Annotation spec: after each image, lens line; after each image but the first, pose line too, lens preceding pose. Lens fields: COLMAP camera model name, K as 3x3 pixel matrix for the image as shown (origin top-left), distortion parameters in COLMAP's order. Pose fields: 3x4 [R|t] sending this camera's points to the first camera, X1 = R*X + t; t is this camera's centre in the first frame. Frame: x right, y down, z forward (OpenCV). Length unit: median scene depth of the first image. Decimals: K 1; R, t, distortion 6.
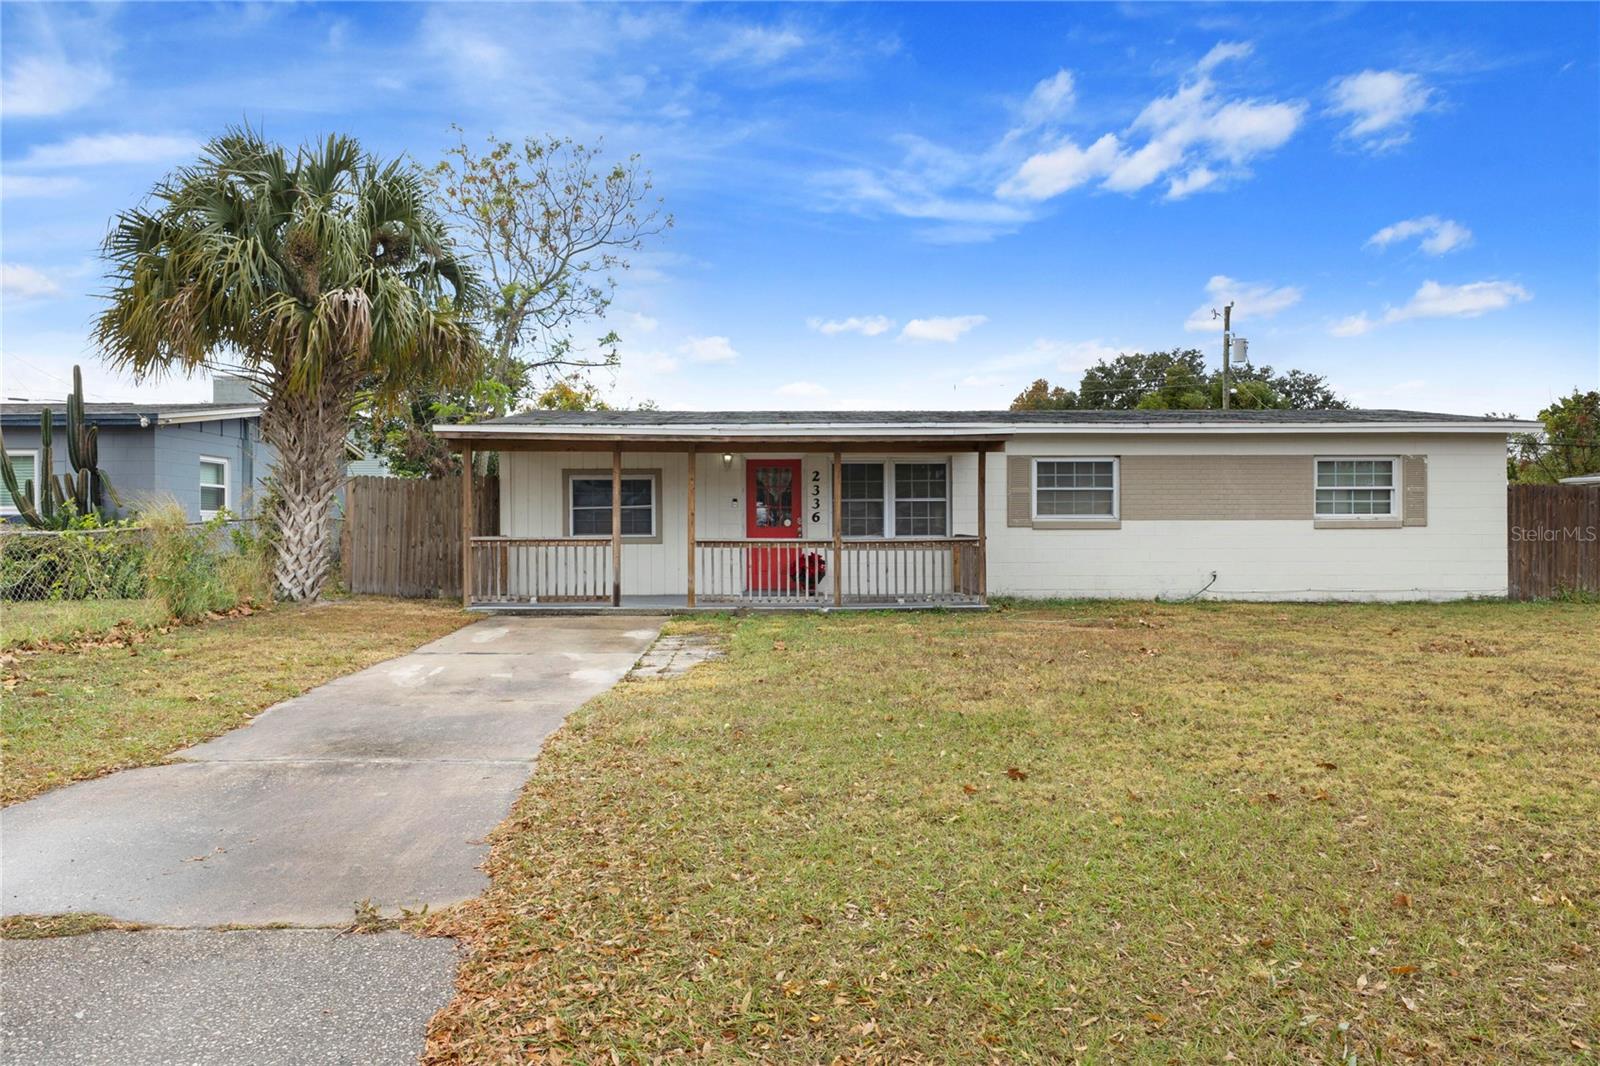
lens RADIAL K [[1111.8, 0, 800.0], [0, 1111.8, 533.0], [0, 0, 1]] dist [-0.000969, -0.000240]
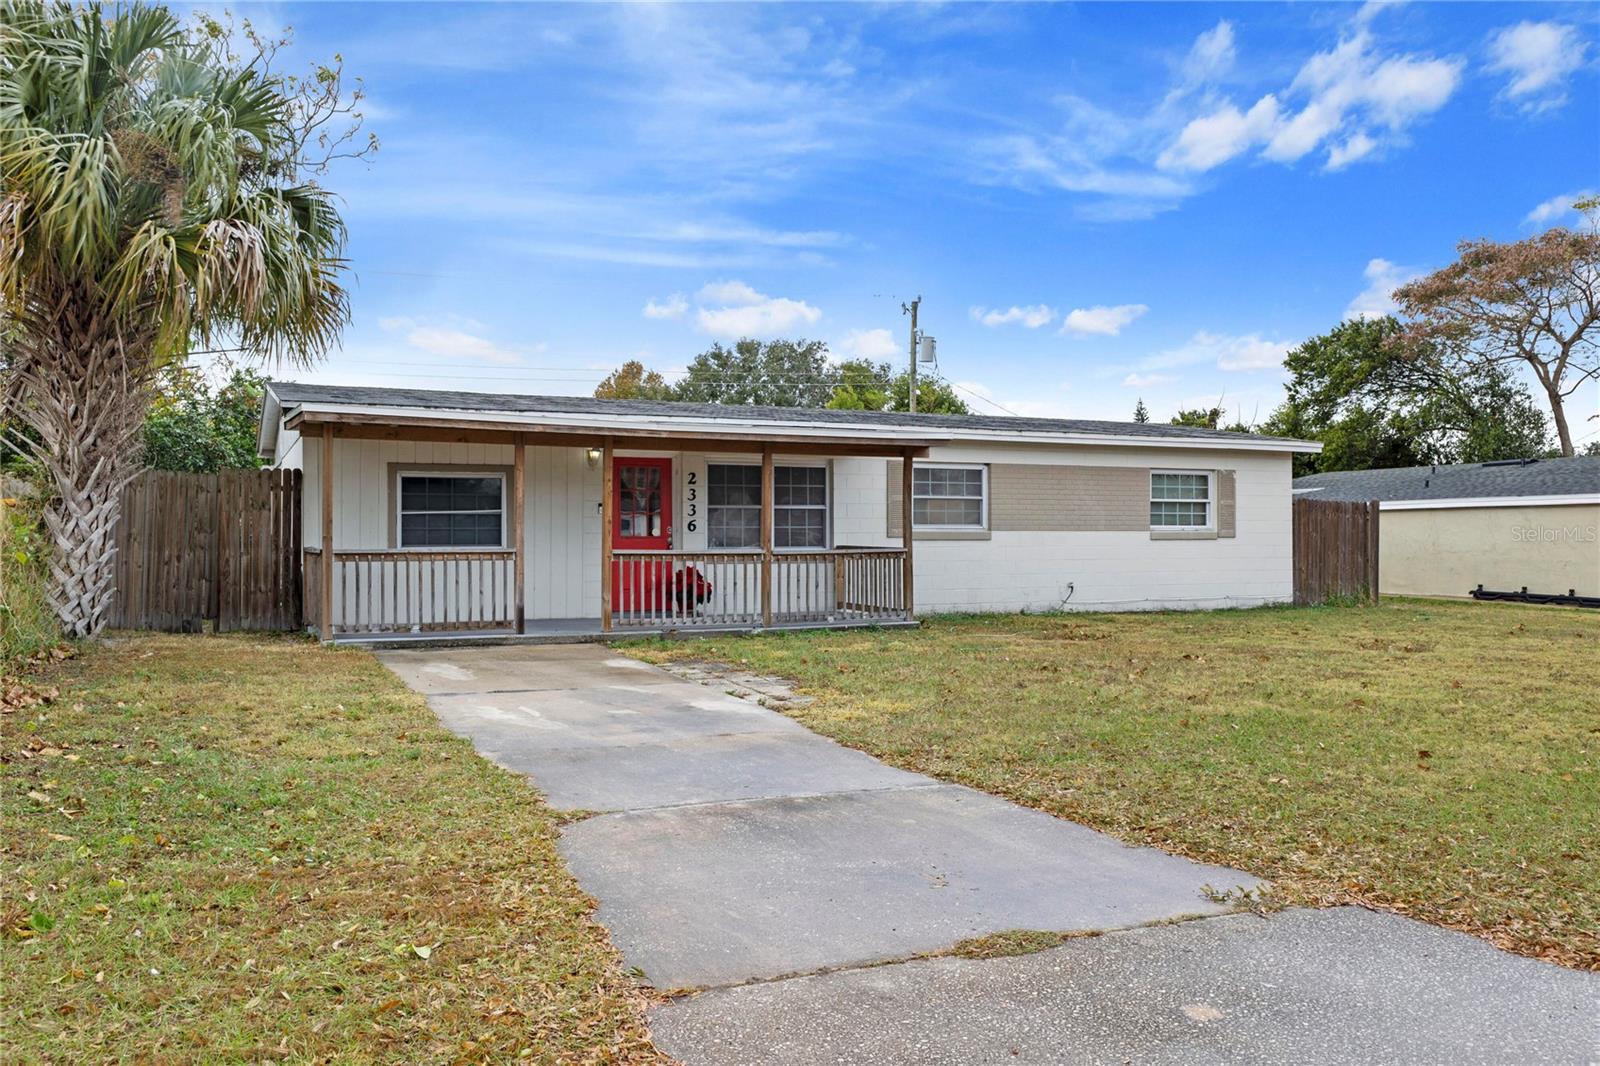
lens RADIAL K [[1387.6, 0, 799.4], [0, 1387.6, 514.9], [0, 0, 1]] dist [0.005643, 0.002591]
pose [[0.899274, 0.009168, 0.437289, -0.385627], [-0.000077, 0.999784, -0.020803, -0.000152], [-0.437385, 0.018674, 0.899081, -0.008524]]
